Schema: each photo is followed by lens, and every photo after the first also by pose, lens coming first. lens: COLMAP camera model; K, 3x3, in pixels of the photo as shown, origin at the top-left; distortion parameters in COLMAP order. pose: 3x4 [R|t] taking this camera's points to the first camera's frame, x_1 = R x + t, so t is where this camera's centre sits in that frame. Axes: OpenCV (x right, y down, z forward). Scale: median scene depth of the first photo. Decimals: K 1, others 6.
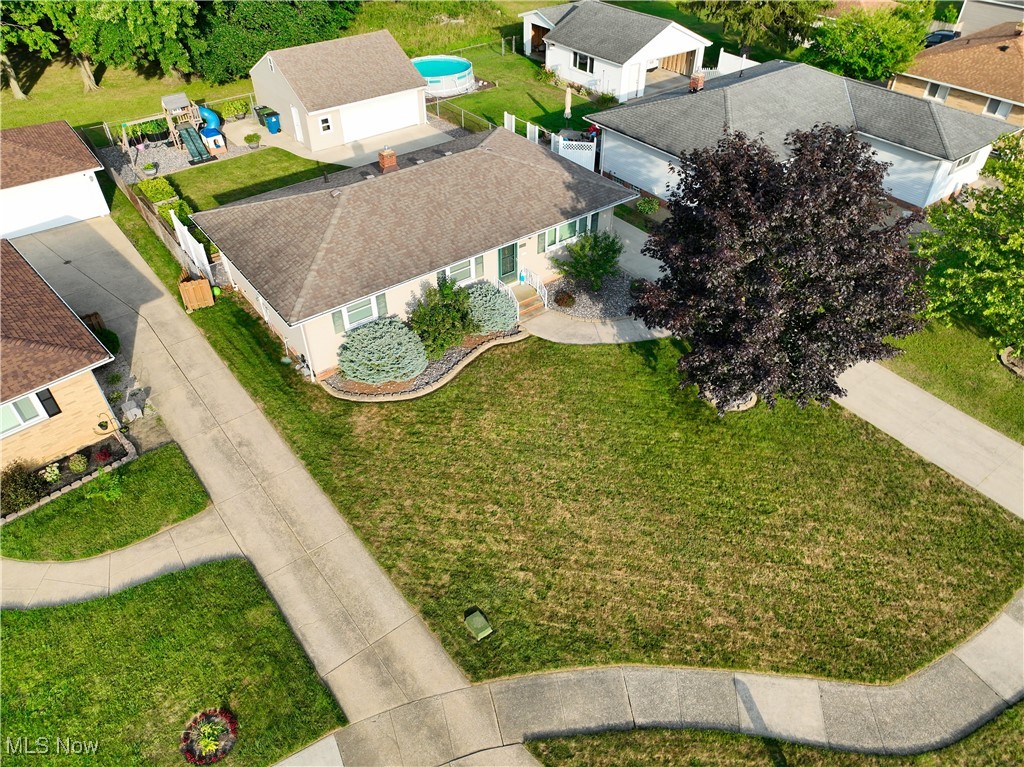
lens RADIAL K [[722.4, 0, 515.2], [0, 722.4, 381.4], [0, 0, 1]] dist [-0.008274, 0.021779]
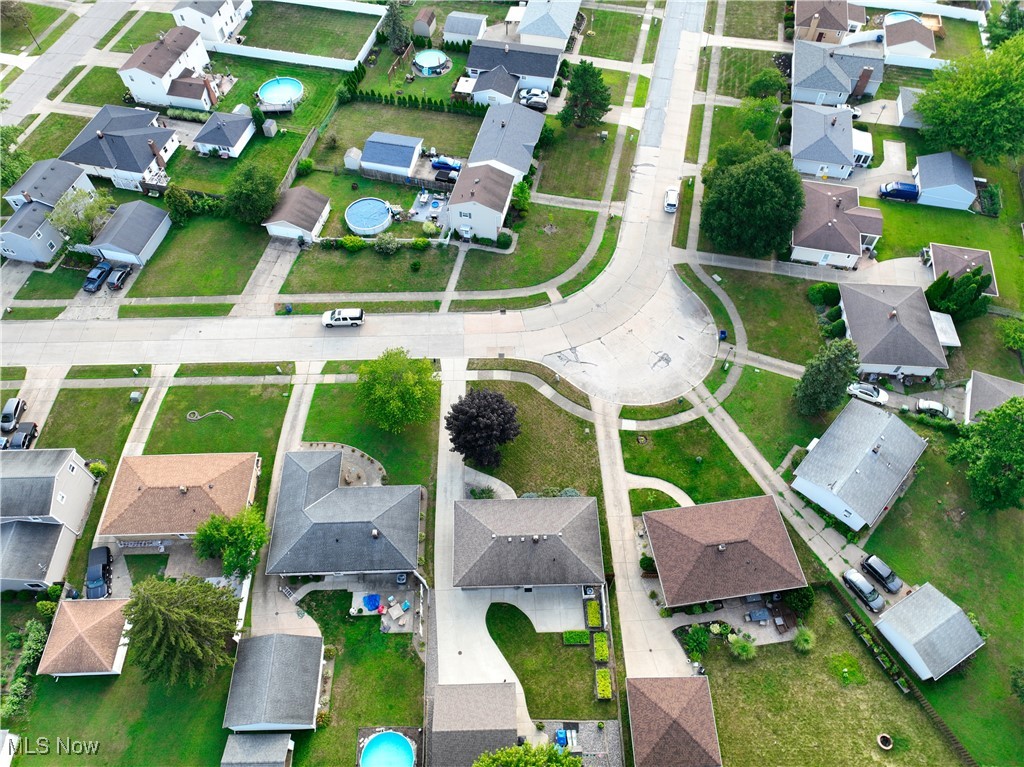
lens RADIAL K [[722.4, 0, 508.7], [0, 722.4, 383.2], [0, 0, 1]] dist [-0.008274, 0.021779]
pose [[-0.807351, -0.482115, 0.340218, -0.710691], [0.389206, -0.001730, 0.921149, -2.736701], [-0.443512, 0.876106, 0.189039, 0.046361]]
